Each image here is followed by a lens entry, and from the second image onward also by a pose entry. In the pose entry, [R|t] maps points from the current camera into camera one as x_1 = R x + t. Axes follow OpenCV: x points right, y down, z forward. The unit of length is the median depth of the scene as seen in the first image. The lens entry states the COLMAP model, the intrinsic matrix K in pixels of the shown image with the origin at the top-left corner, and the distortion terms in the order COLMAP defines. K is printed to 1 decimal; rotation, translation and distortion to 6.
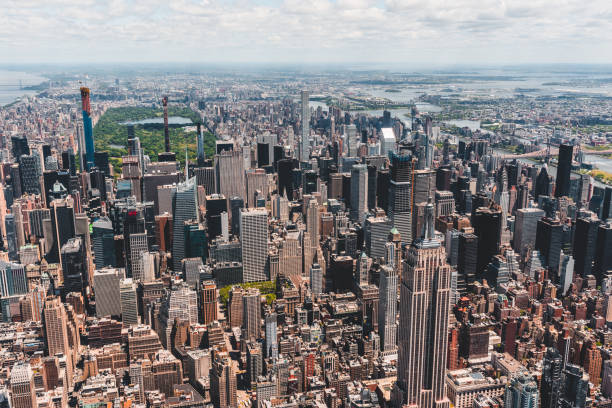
lens RADIAL K [[599.0, 0, 306.0], [0, 599.0, 204.0], [0, 0, 1]] dist [-0.000412, 0.002821]
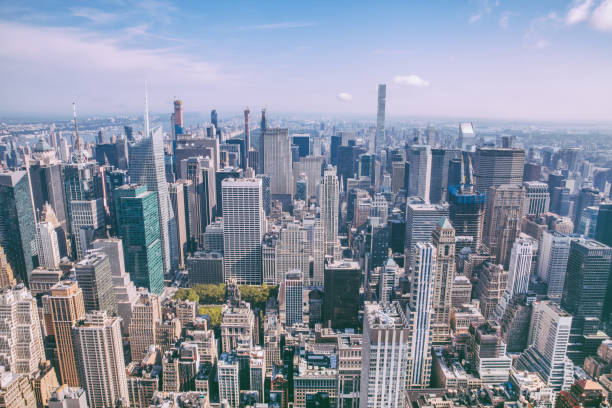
lens RADIAL K [[420.7, 0, 308.8], [0, 420.7, 202.7], [0, 0, 1]] dist [-0.103879, 0.082711]
pose [[0.967166, 0.064696, -0.245772, 0.100981], [-0.068994, 0.997577, -0.008908, 0.031979], [0.244600, 0.025572, 0.969287, 0.510089]]
